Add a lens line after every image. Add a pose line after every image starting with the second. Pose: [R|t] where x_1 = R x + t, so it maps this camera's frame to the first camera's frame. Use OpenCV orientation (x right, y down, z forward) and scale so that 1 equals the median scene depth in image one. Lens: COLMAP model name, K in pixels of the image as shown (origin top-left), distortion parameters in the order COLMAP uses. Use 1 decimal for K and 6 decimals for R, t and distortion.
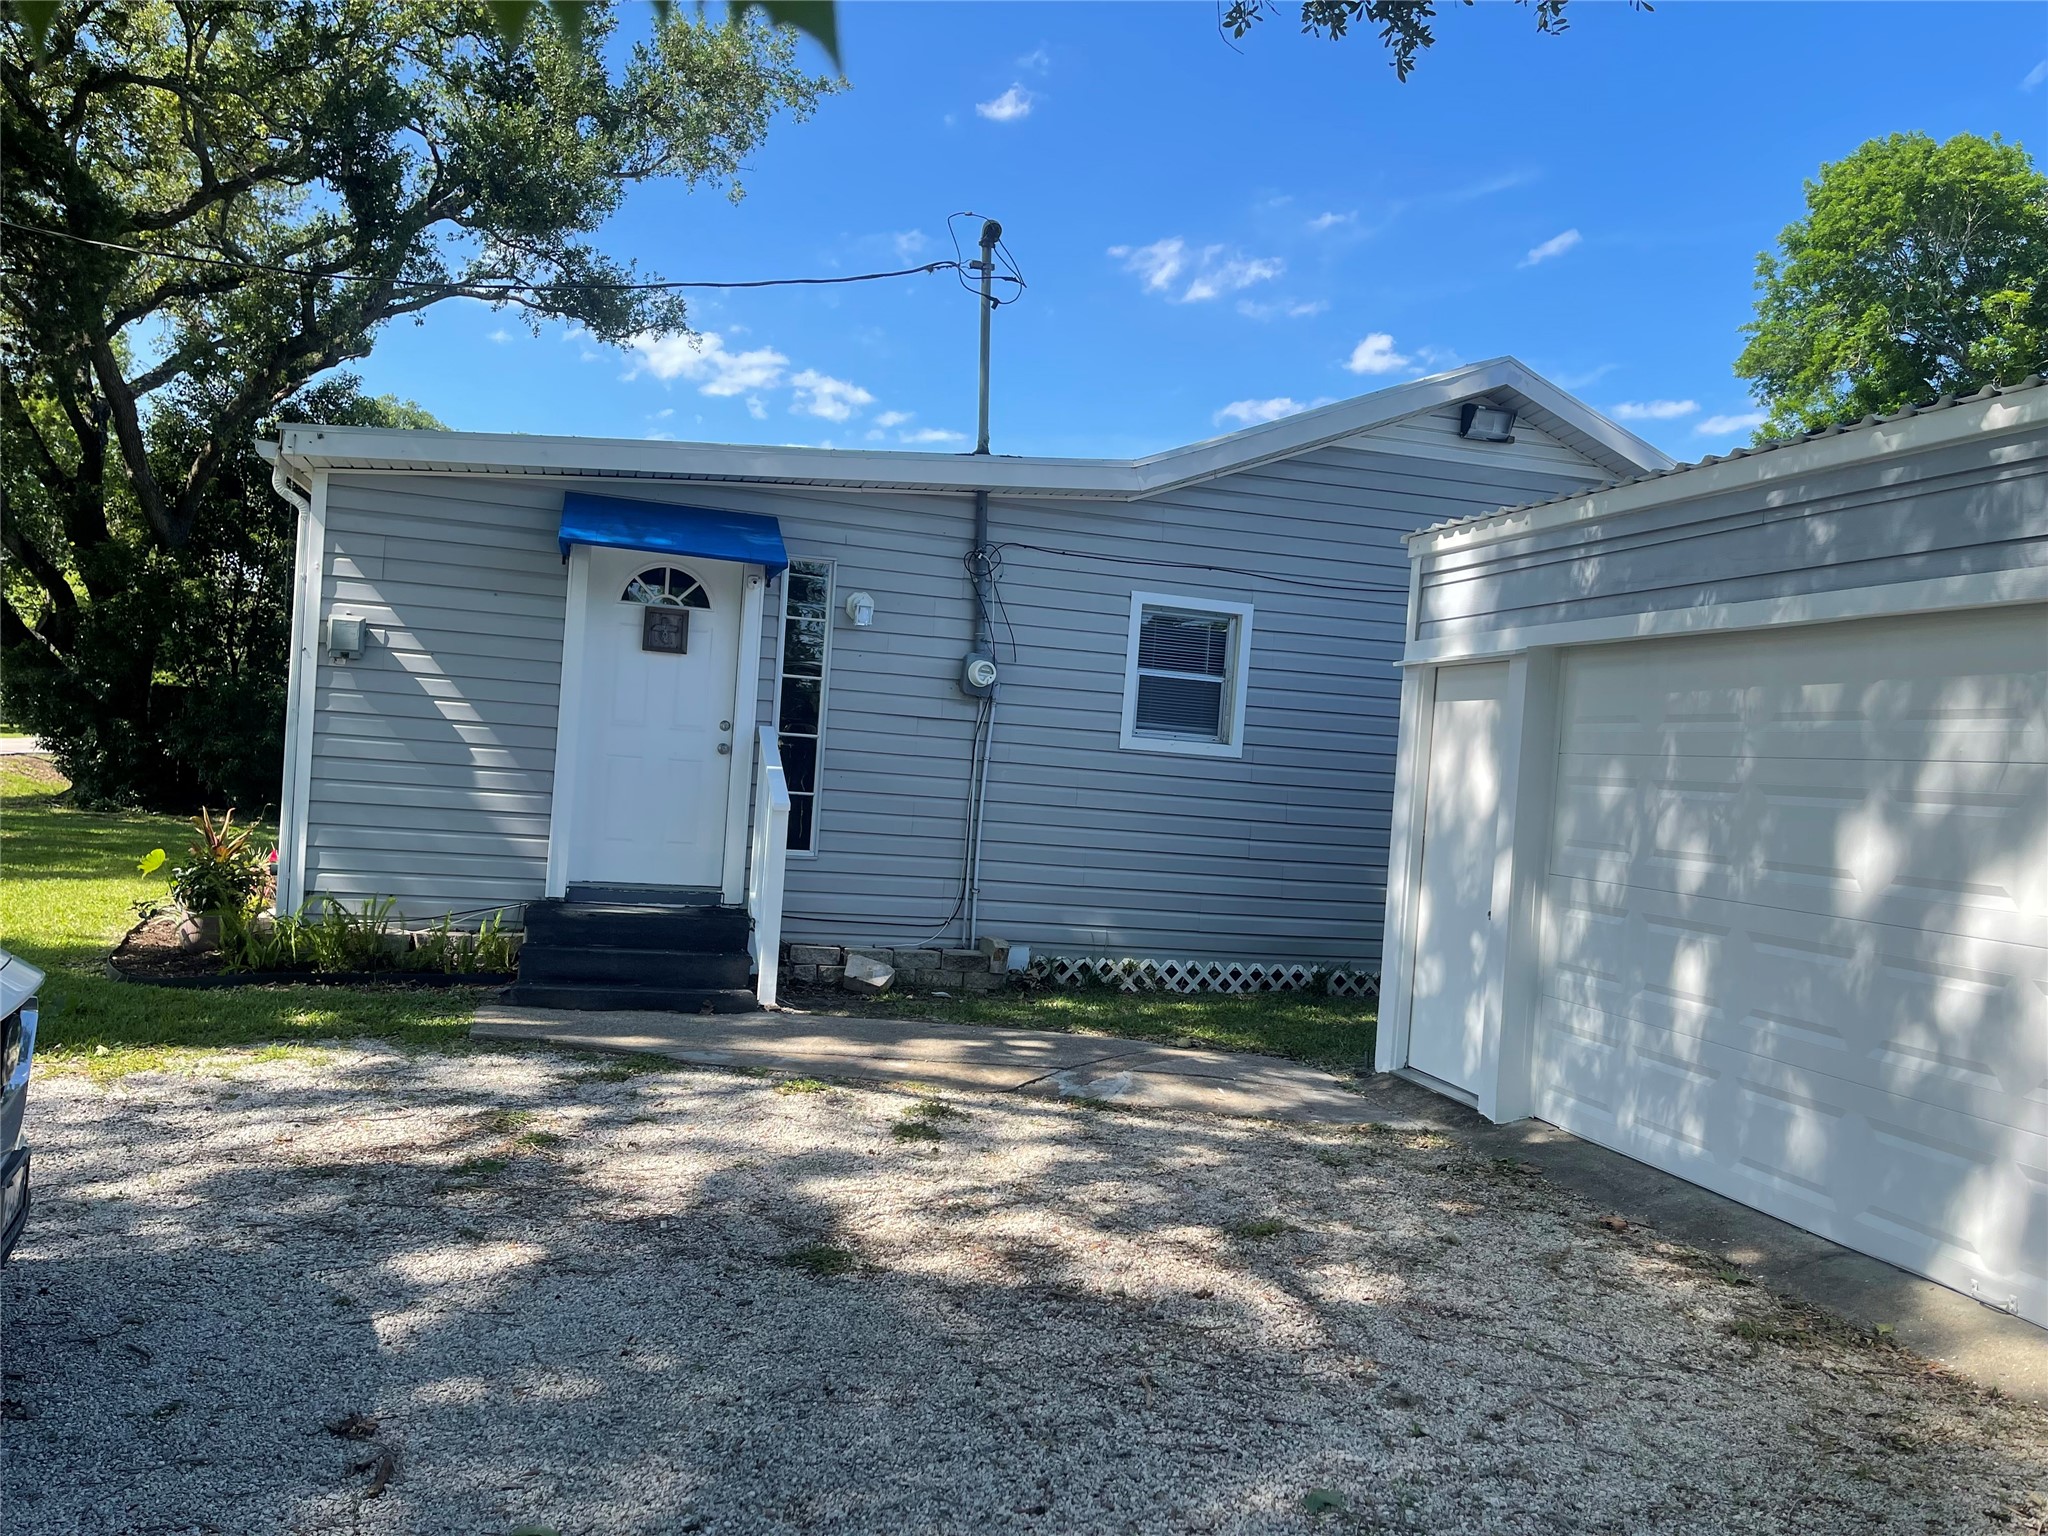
lens RADIAL K [[1629.5, 0, 1030.5], [0, 1629.5, 757.9], [0, 0, 1]] dist [0.059848, -0.001021]
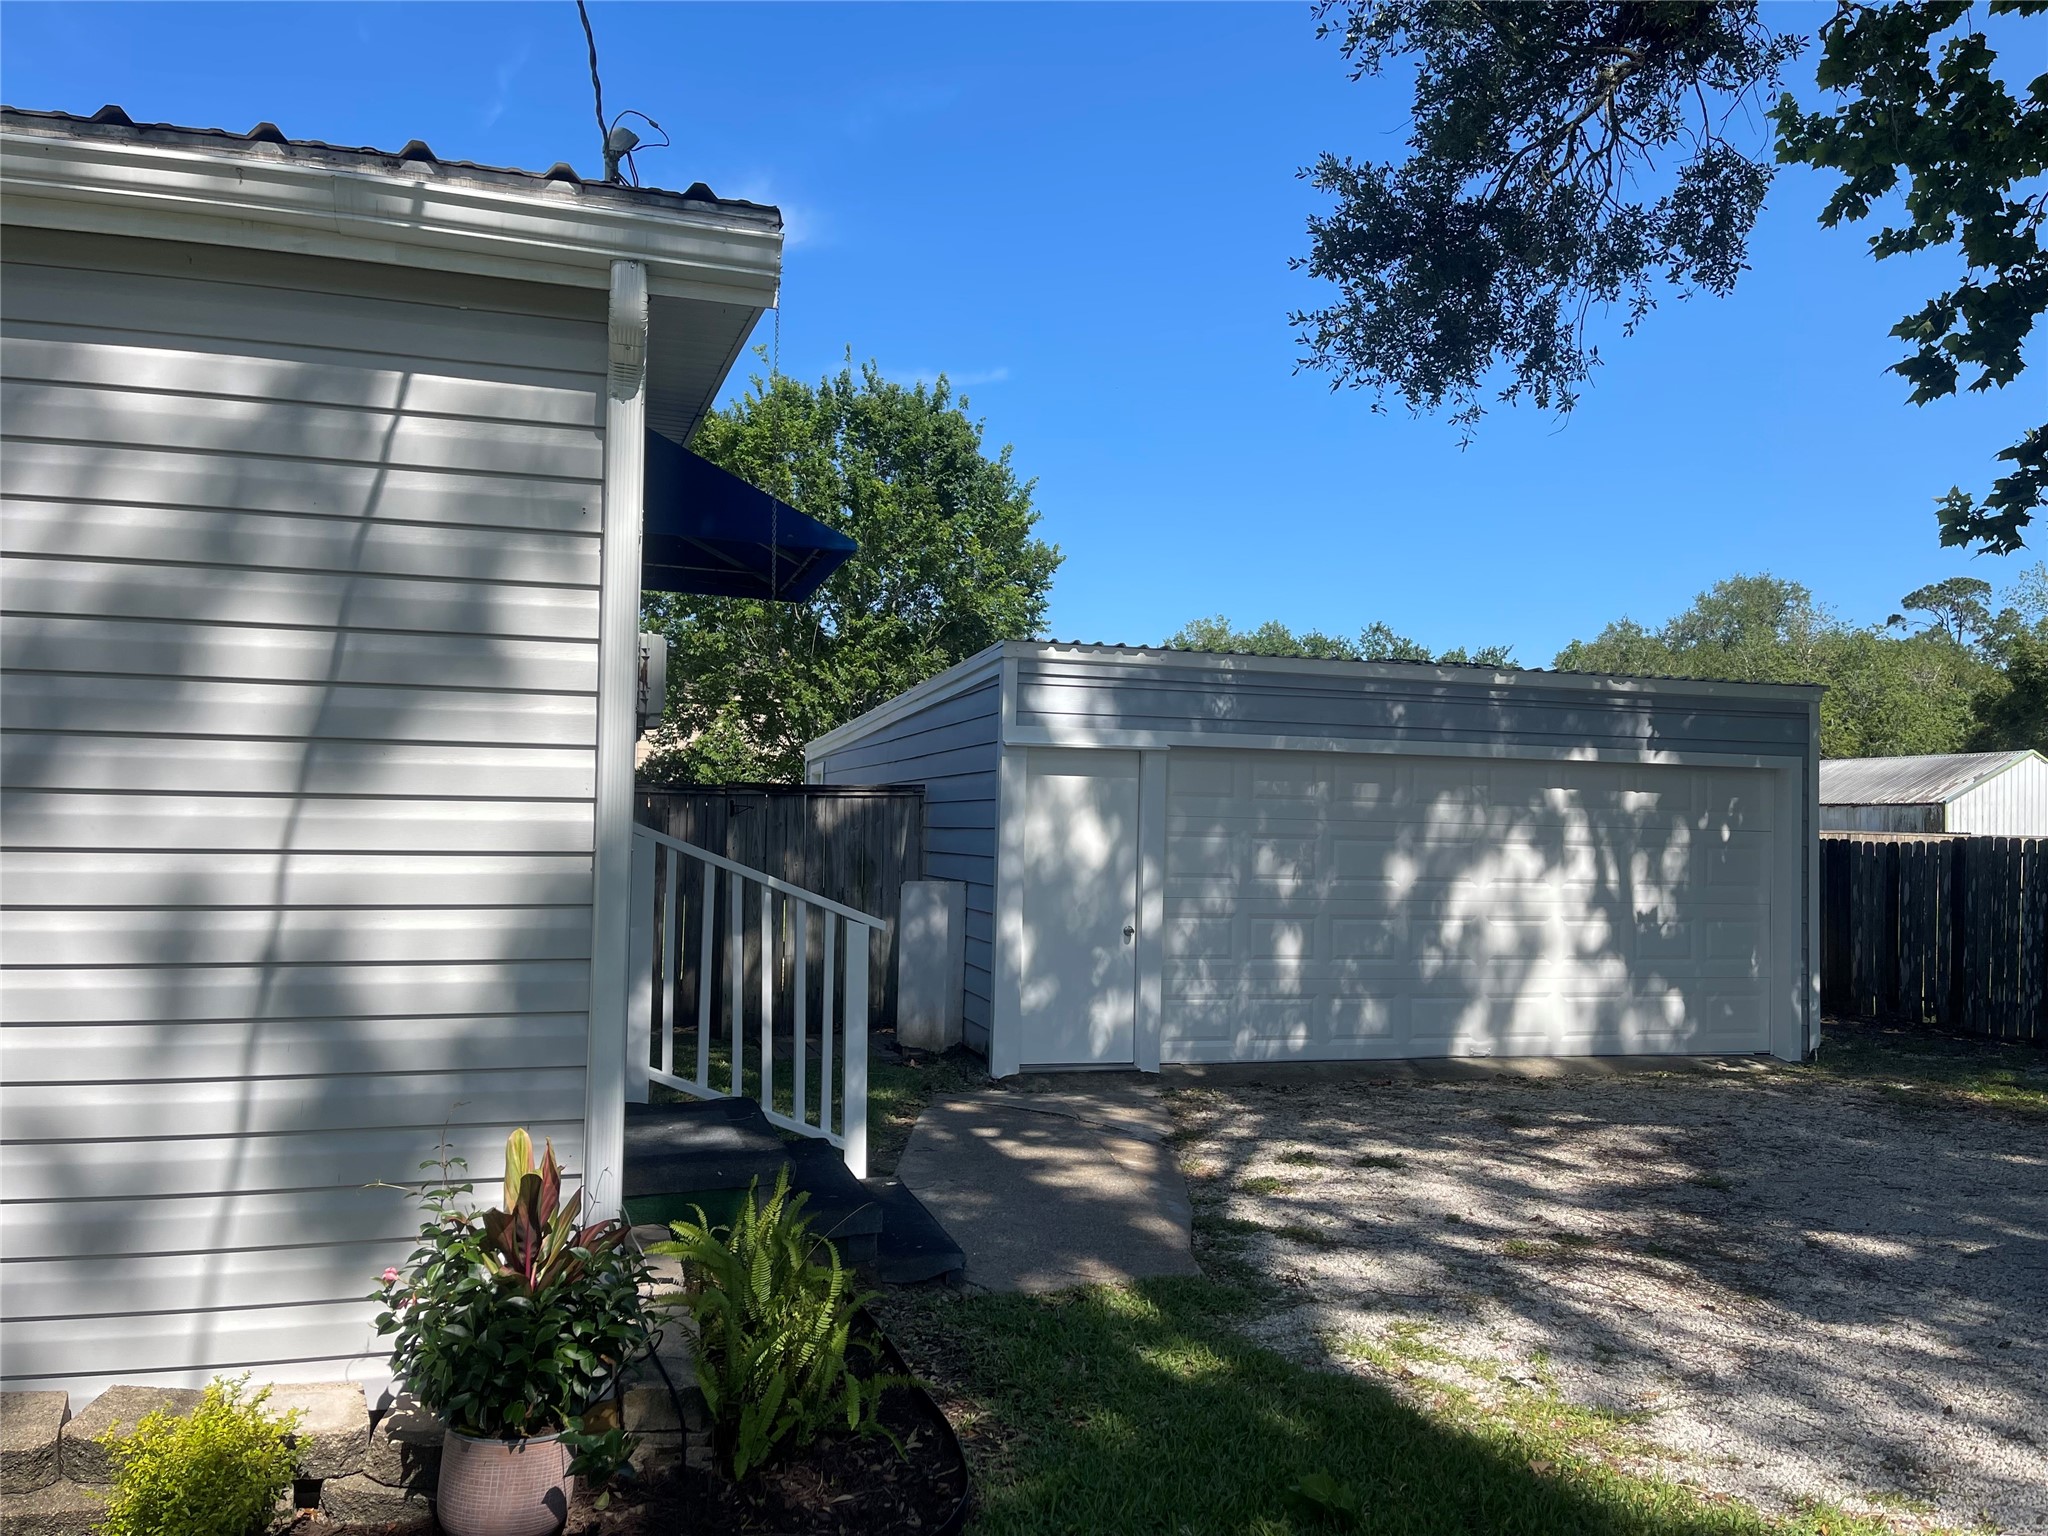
lens RADIAL K [[1629.5, 0, 1030.5], [0, 1629.5, 757.9], [0, 0, 1]] dist [0.059848, -0.001021]
pose [[-0.035333, -0.031825, 0.998869, -1.406786], [-0.025323, 0.999200, 0.030940, -0.122002], [-0.999055, -0.024201, -0.036111, 1.430906]]
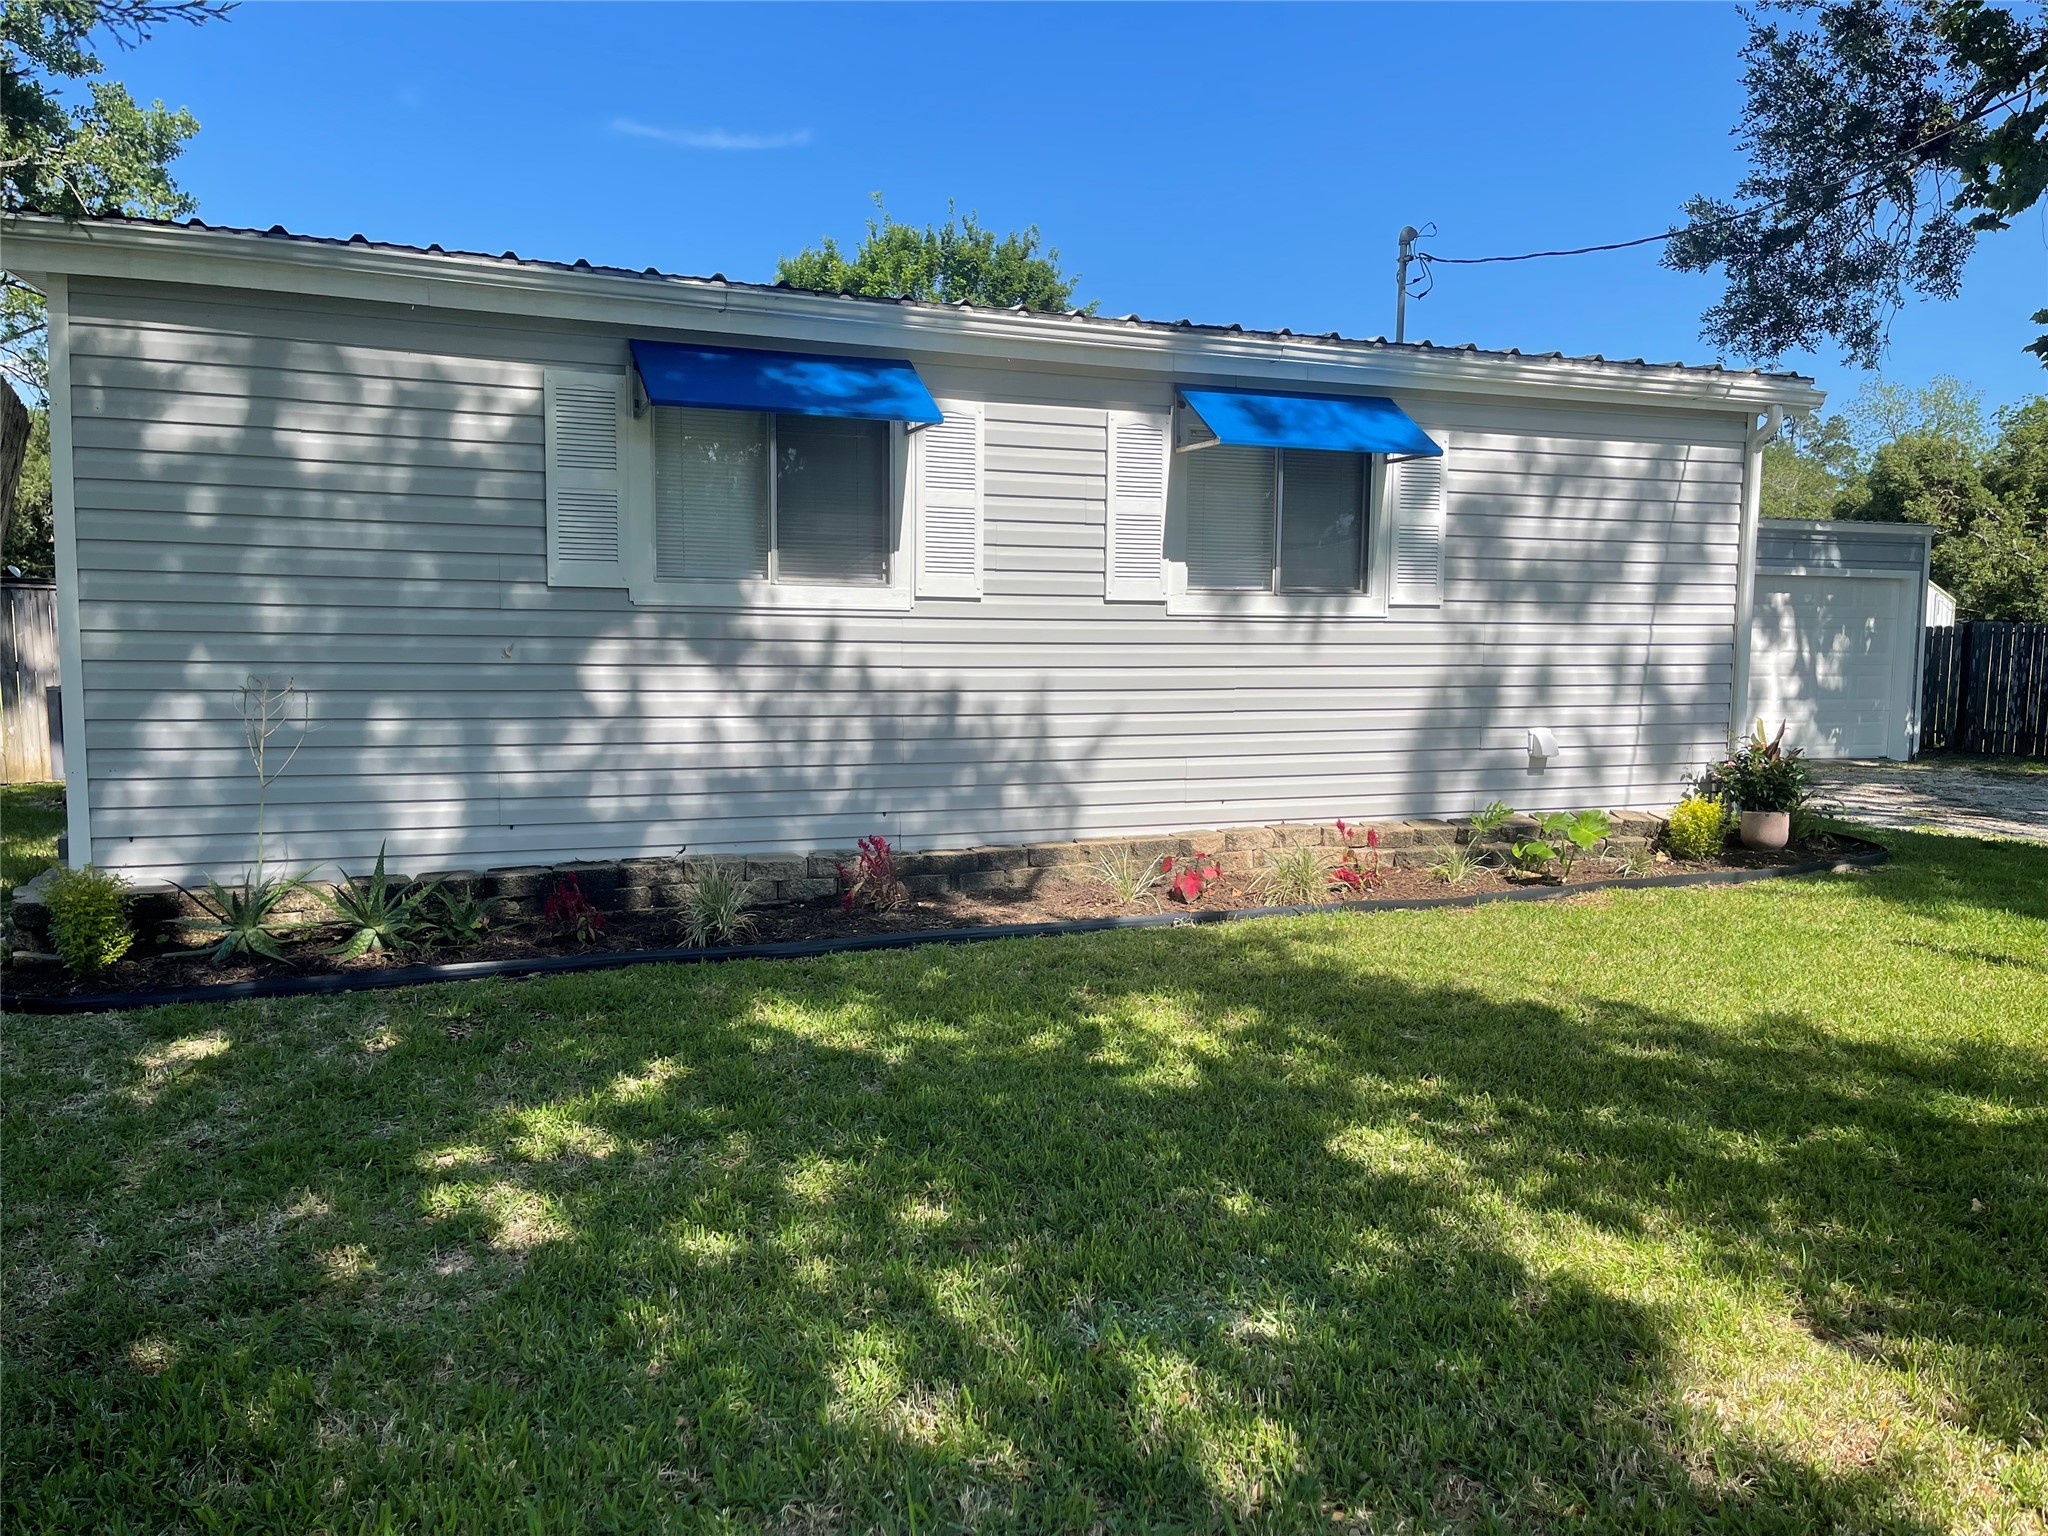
lens RADIAL K [[1669.8, 0, 1024.0], [0, 1669.8, 768.0], [0, 0, 1]] dist [0.056079, -0.081562]
pose [[-0.137086, -0.149282, 0.979246, -2.451786], [-0.017340, 0.988789, 0.148309, -0.161931], [-0.990407, 0.003351, -0.138138, 2.605733]]
